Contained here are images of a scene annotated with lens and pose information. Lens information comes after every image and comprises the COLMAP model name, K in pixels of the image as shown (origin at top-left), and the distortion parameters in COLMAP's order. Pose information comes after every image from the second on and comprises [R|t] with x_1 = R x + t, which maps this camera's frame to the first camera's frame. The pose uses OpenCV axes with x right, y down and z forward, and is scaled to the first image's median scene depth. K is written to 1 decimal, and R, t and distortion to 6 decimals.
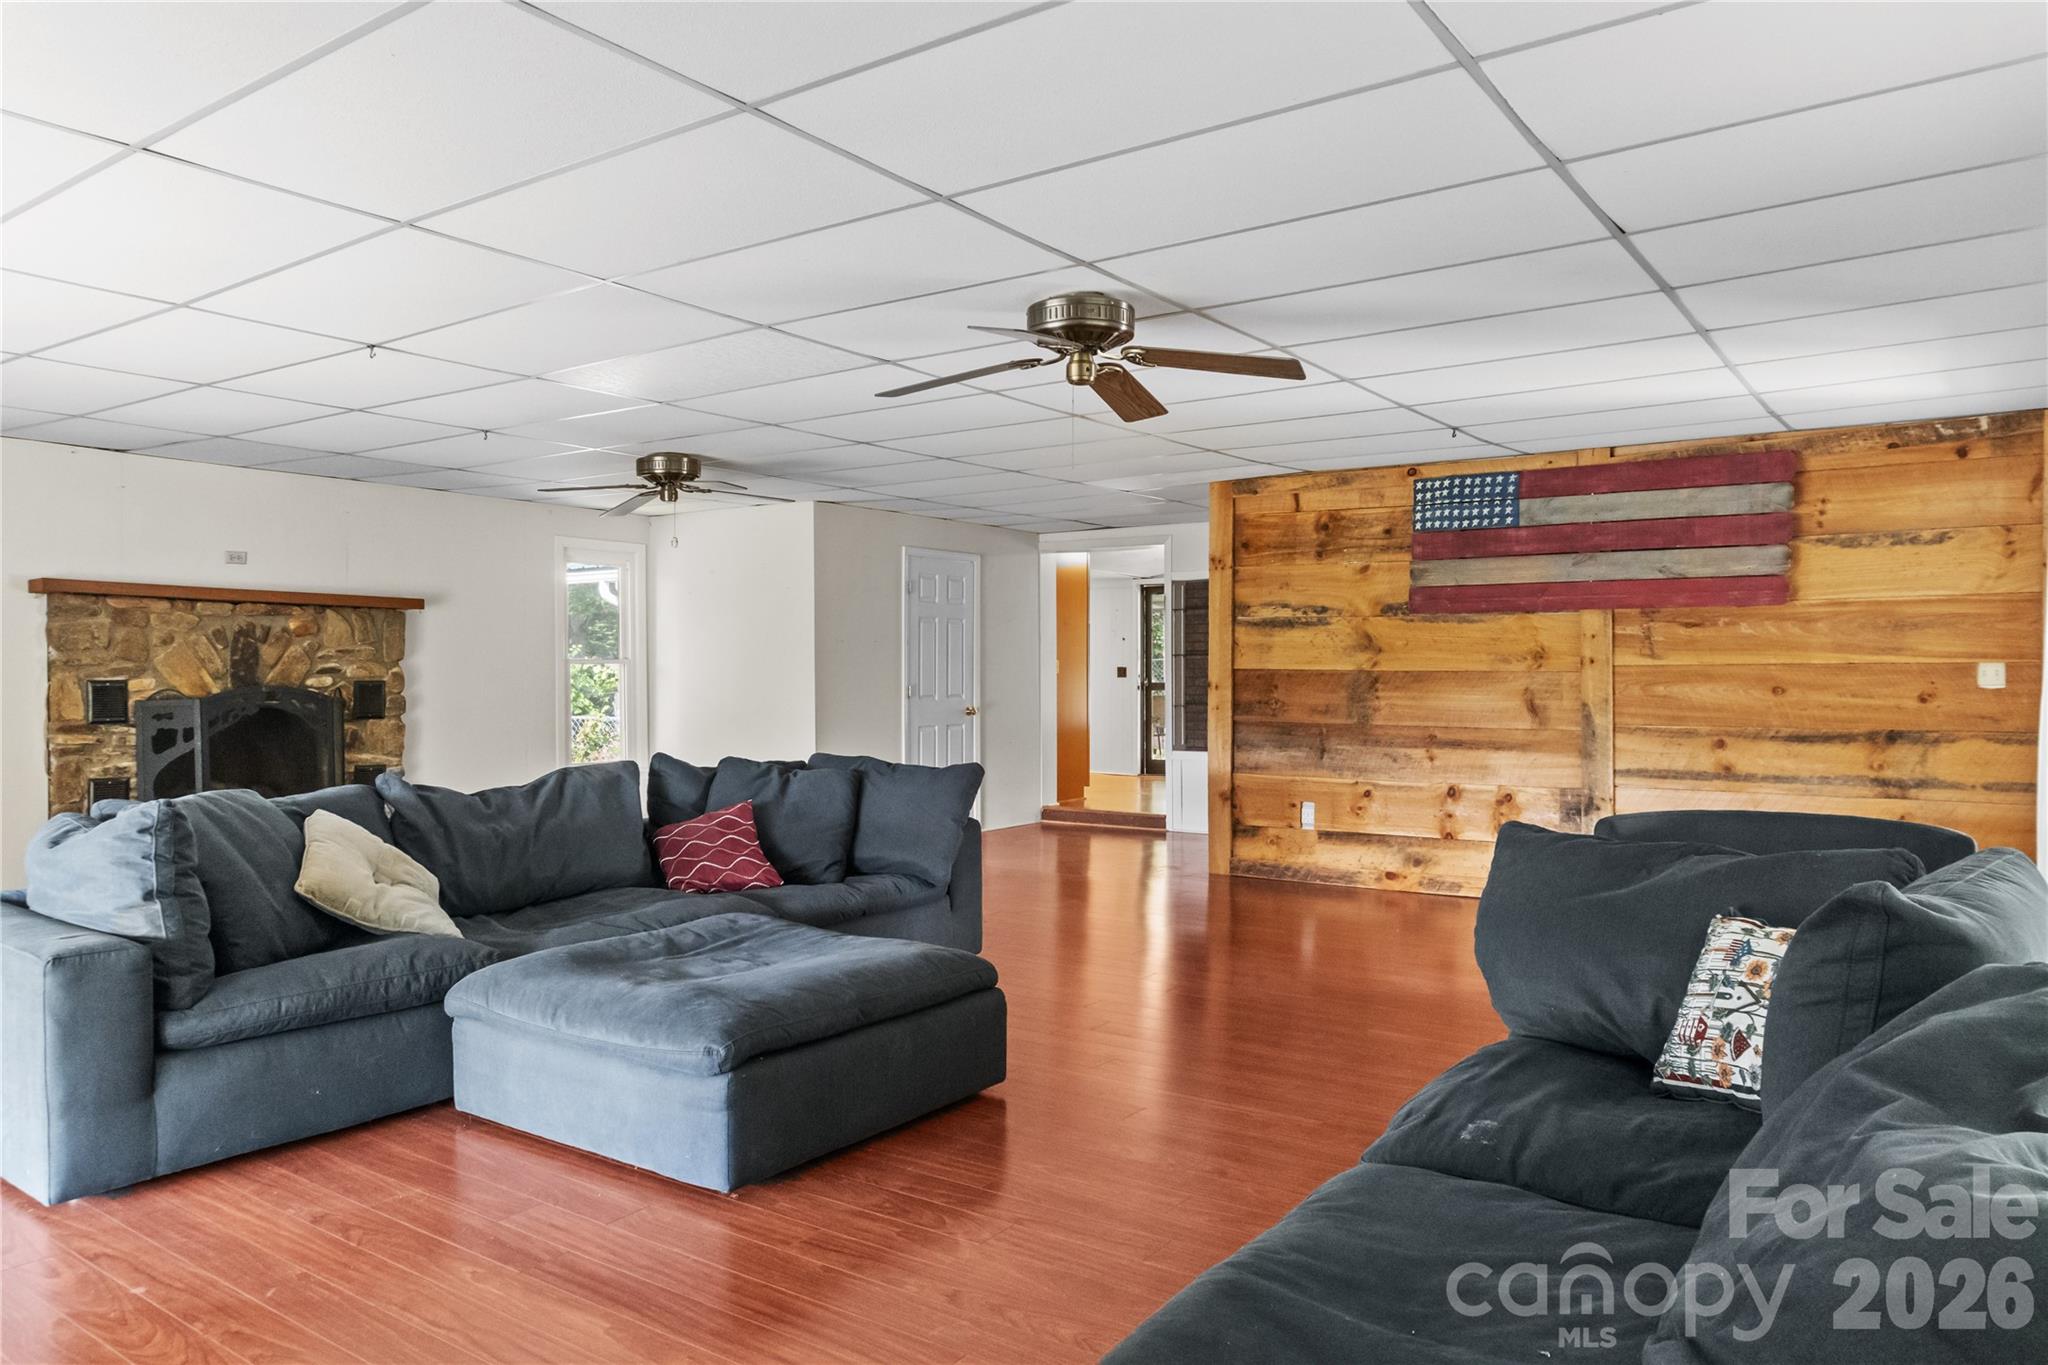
lens RADIAL K [[1385.1, 0, 1033.1], [0, 1385.1, 678.3], [0, 0, 1]] dist [-0.021759, -0.000237]
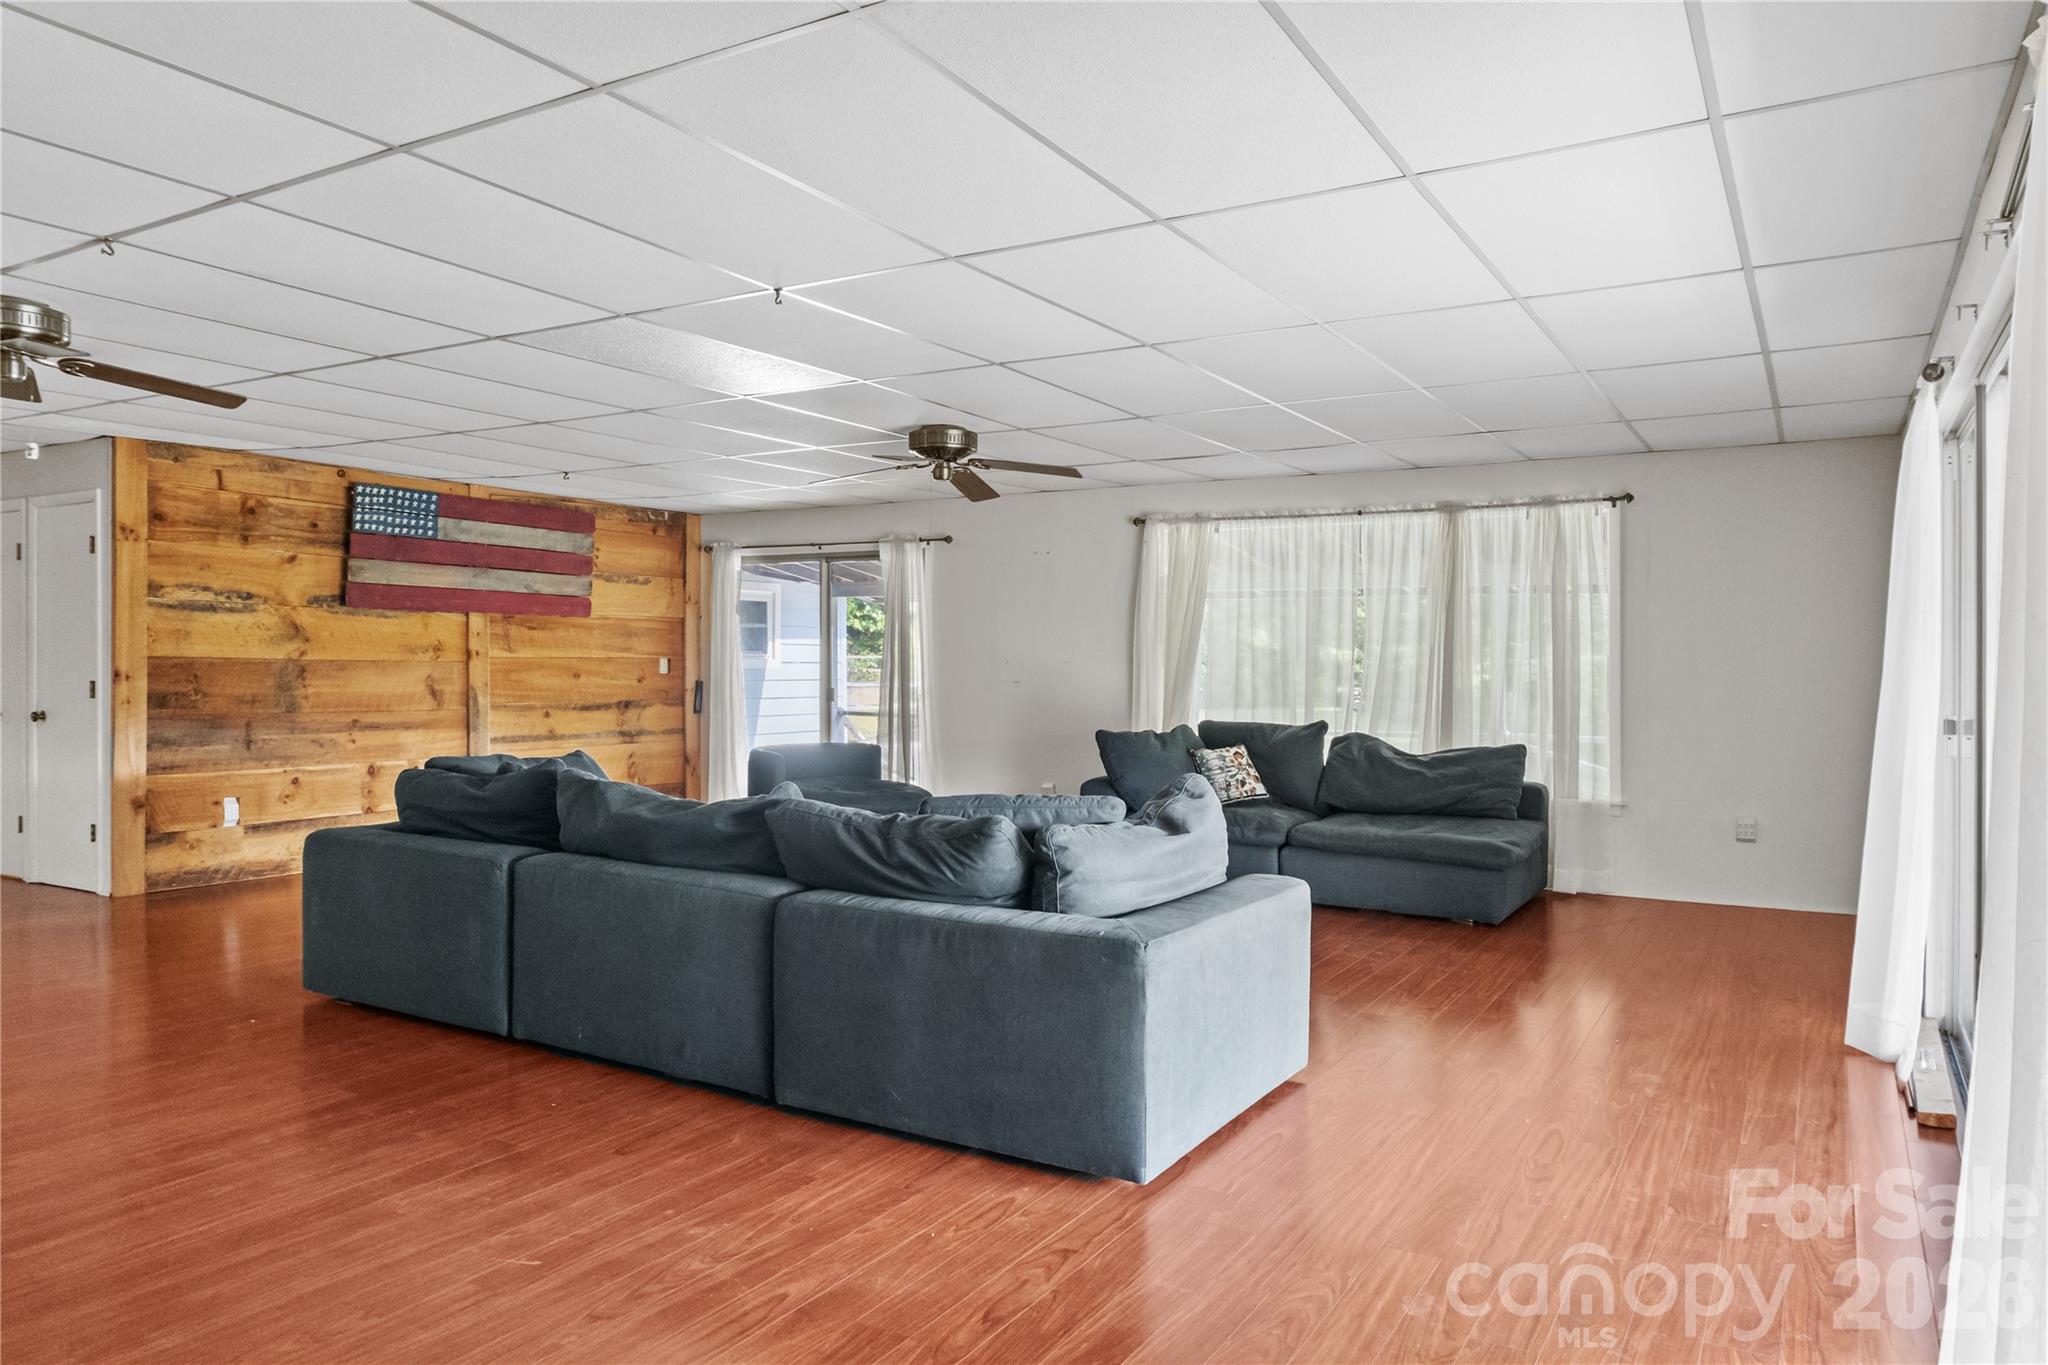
lens RADIAL K [[1385.1, 0, 1032.8], [0, 1385.1, 685.1], [0, 0, 1]] dist [-0.021759, -0.000237]
pose [[-0.089559, -0.011989, 0.995909, -0.816210], [-0.000054, 0.999928, 0.012033, 0.000975], [-0.995982, 0.001024, -0.089553, 0.553725]]
